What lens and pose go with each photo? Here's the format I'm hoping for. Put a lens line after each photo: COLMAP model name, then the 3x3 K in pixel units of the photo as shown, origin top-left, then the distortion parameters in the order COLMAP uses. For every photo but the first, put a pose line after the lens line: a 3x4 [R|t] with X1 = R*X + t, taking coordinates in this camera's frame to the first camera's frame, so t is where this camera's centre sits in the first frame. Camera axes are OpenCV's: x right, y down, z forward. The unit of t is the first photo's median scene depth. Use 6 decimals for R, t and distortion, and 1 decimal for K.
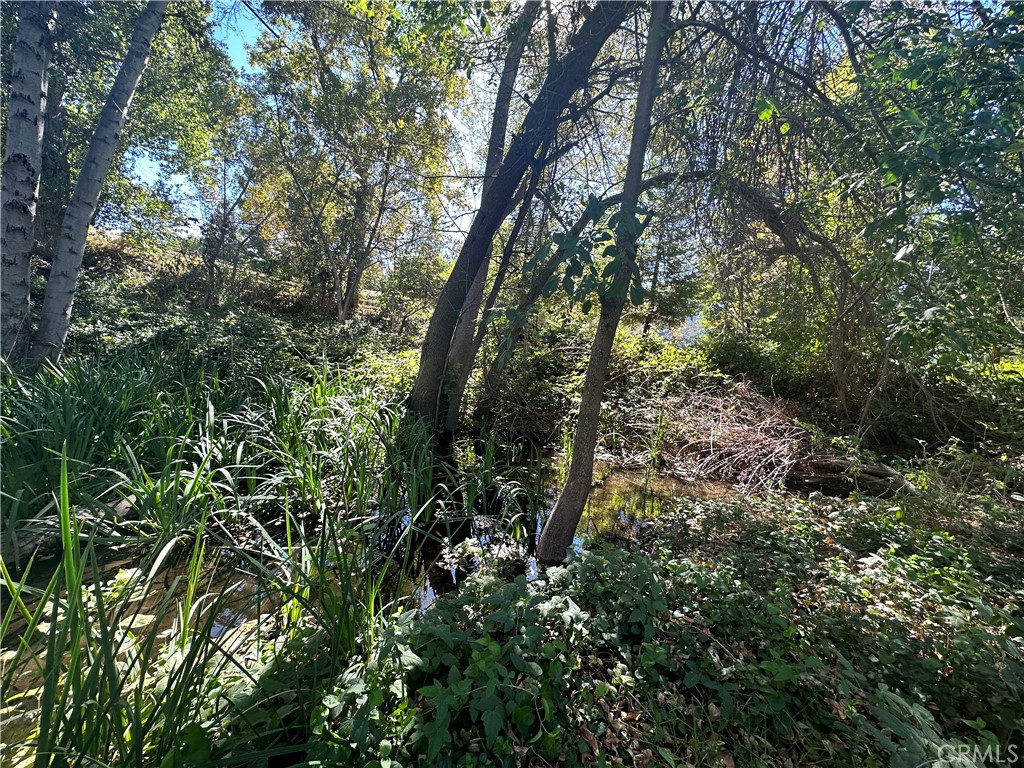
lens RADIAL K [[407.6, 0, 512.0], [0, 407.6, 384.0], [0, 0, 1]] dist [-0.001266, 0.000157]
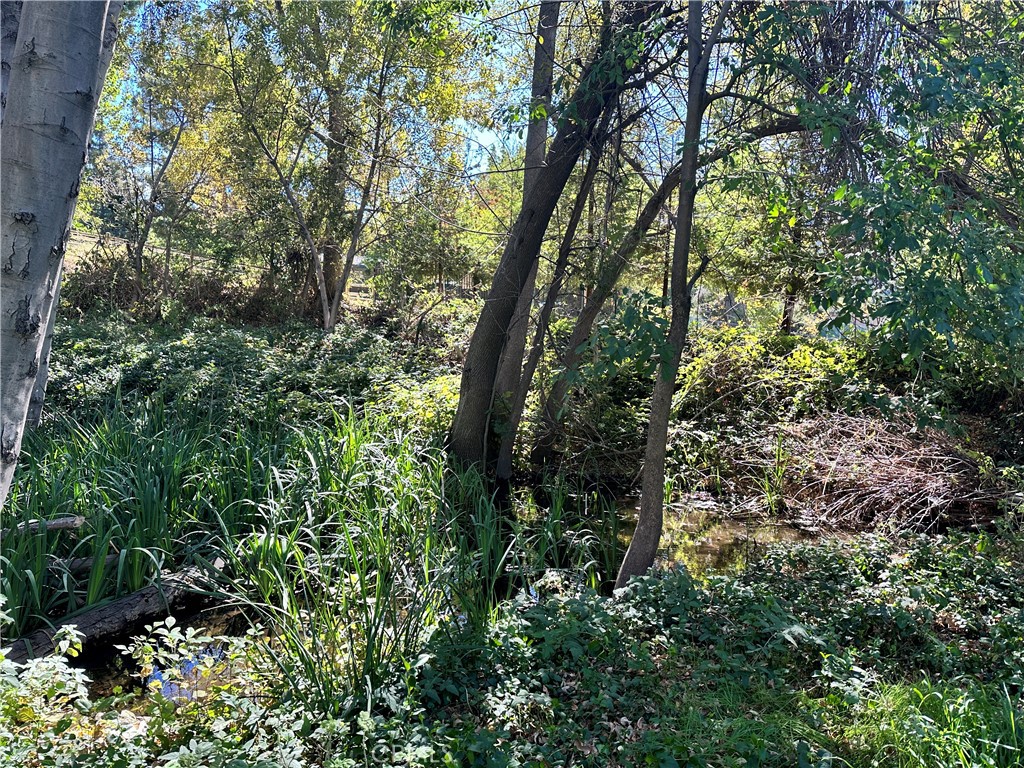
lens RADIAL K [[705.1, 0, 512.0], [0, 705.1, 384.0], [0, 0, 1]] dist [0.183036, -0.304299]
pose [[0.993457, -0.057579, -0.098628, 0.008732], [0.056388, 0.998299, -0.014826, -0.048932], [0.099314, 0.009168, 0.995014, -0.372399]]
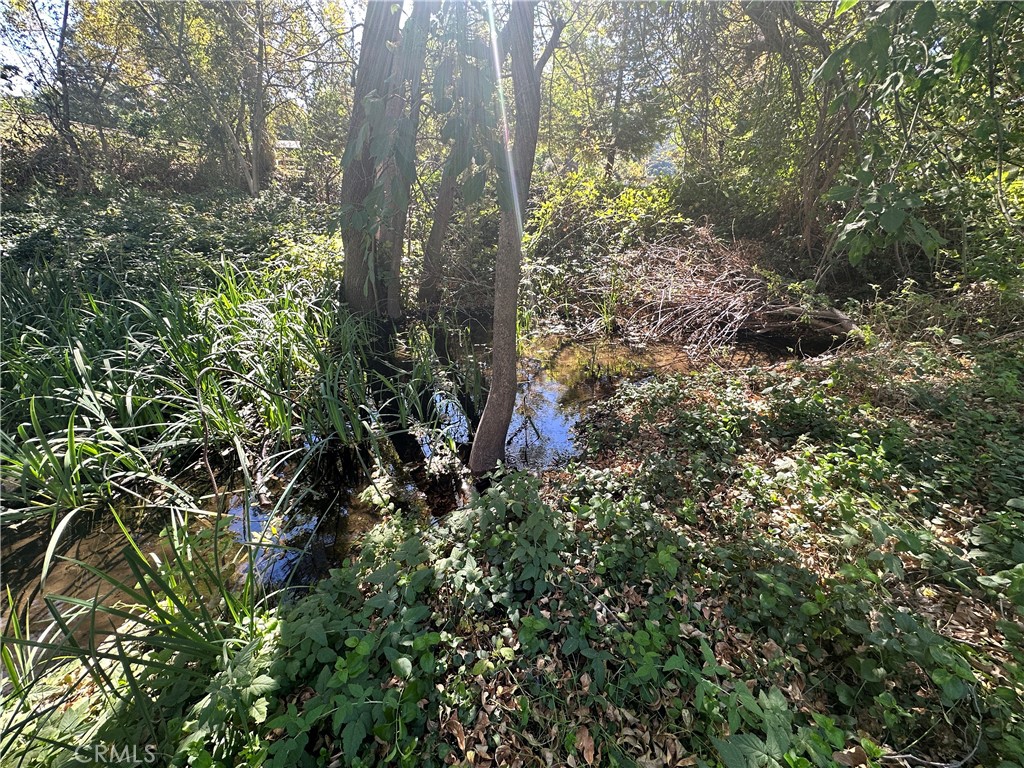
lens RADIAL K [[407.6, 0, 512.0], [0, 407.6, 384.0], [0, 0, 1]] dist [-0.001266, 0.000157]
pose [[0.991342, -0.127673, 0.030682, 0.072579], [0.109223, 0.931477, 0.347016, -0.042906], [-0.072884, -0.340660, 0.937357, 0.064260]]
